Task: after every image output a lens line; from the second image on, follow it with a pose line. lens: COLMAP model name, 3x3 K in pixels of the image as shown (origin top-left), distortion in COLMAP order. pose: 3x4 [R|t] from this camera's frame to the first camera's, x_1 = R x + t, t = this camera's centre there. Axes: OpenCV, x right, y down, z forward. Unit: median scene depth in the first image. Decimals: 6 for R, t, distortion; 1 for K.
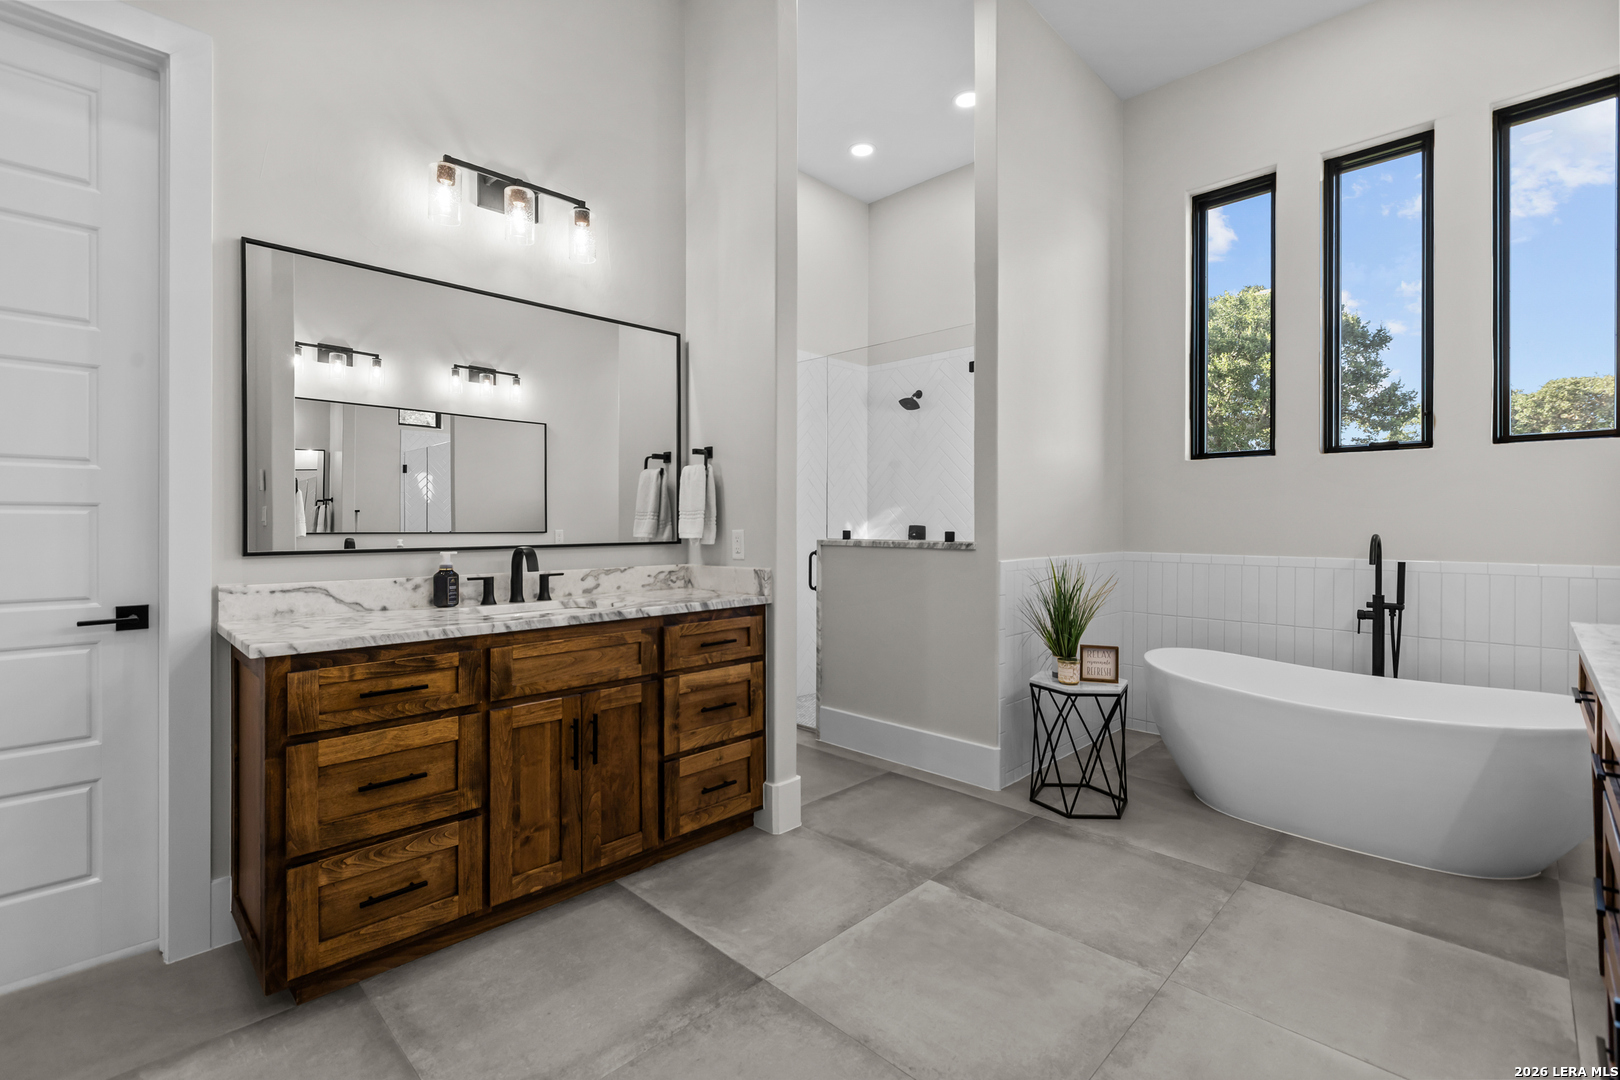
lens RADIAL K [[722.8, 0, 801.9], [0, 722.8, 527.7], [0, 0, 1]] dist [0.000776, 0.000583]
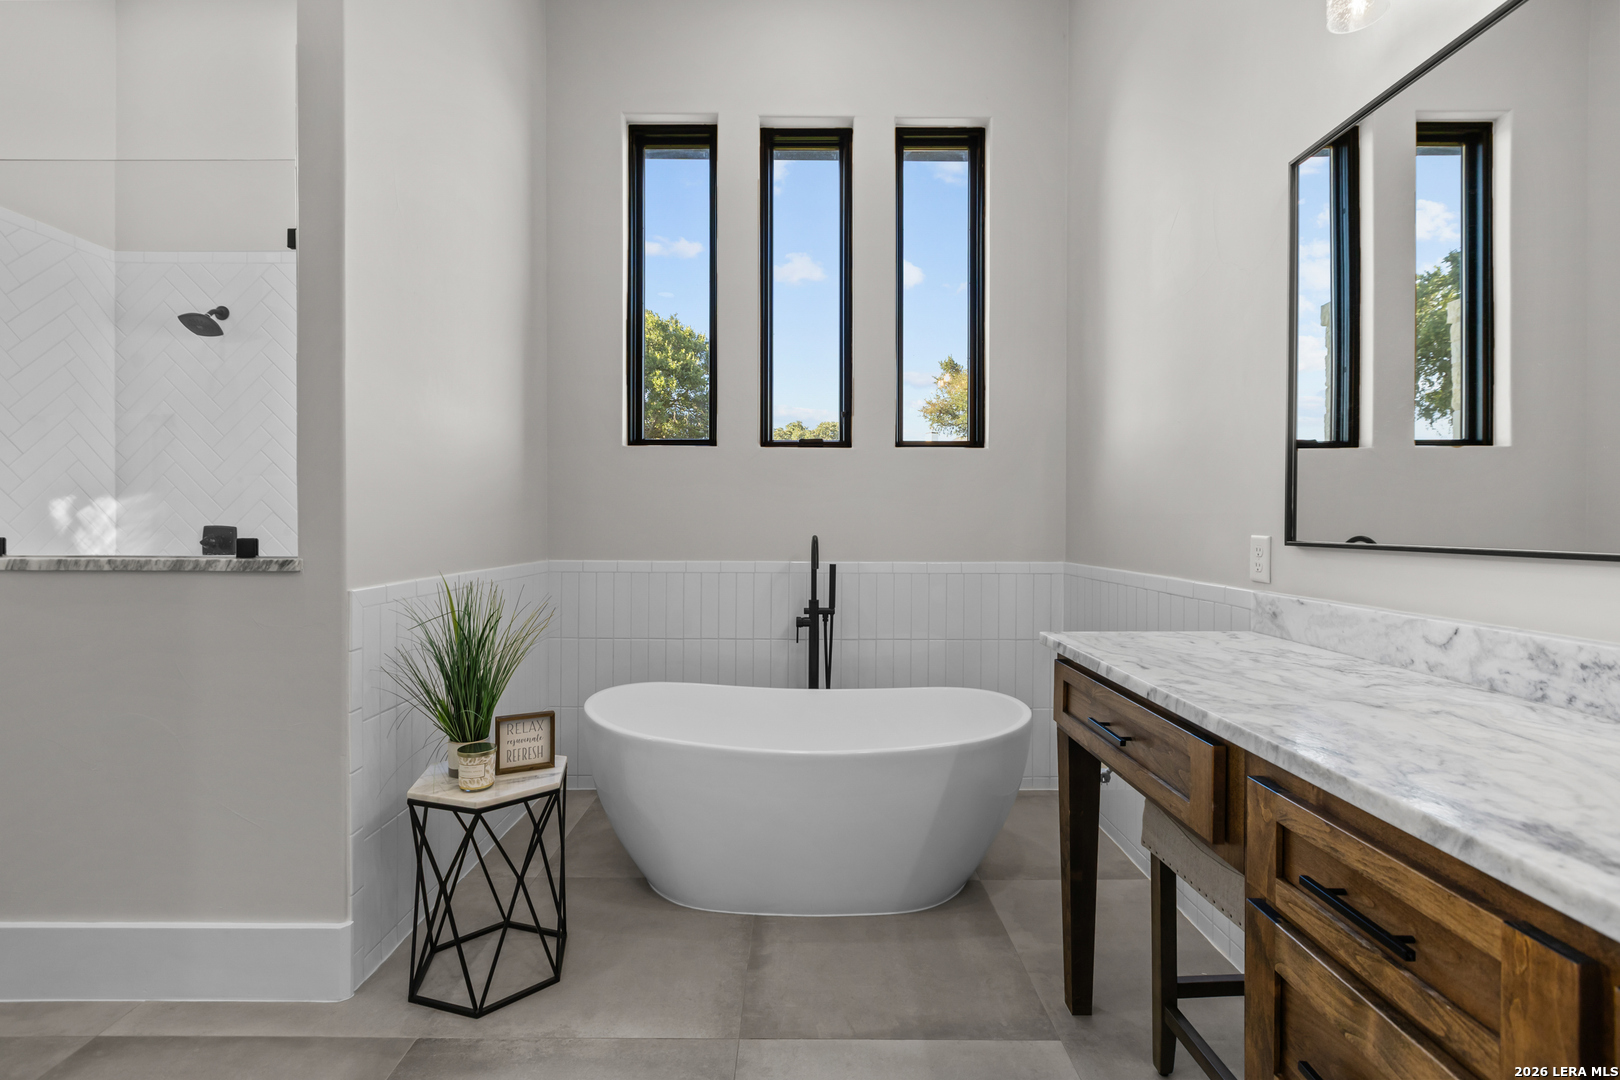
lens RADIAL K [[722.8, 0, 801.9], [0, 722.8, 527.7], [0, 0, 1]] dist [0.000776, 0.000583]
pose [[0.710347, -0.002263, 0.703848, 0.130466], [0.002332, 0.999997, 0.000861, -0.002110], [-0.703848, 0.001030, 0.710350, 0.360821]]
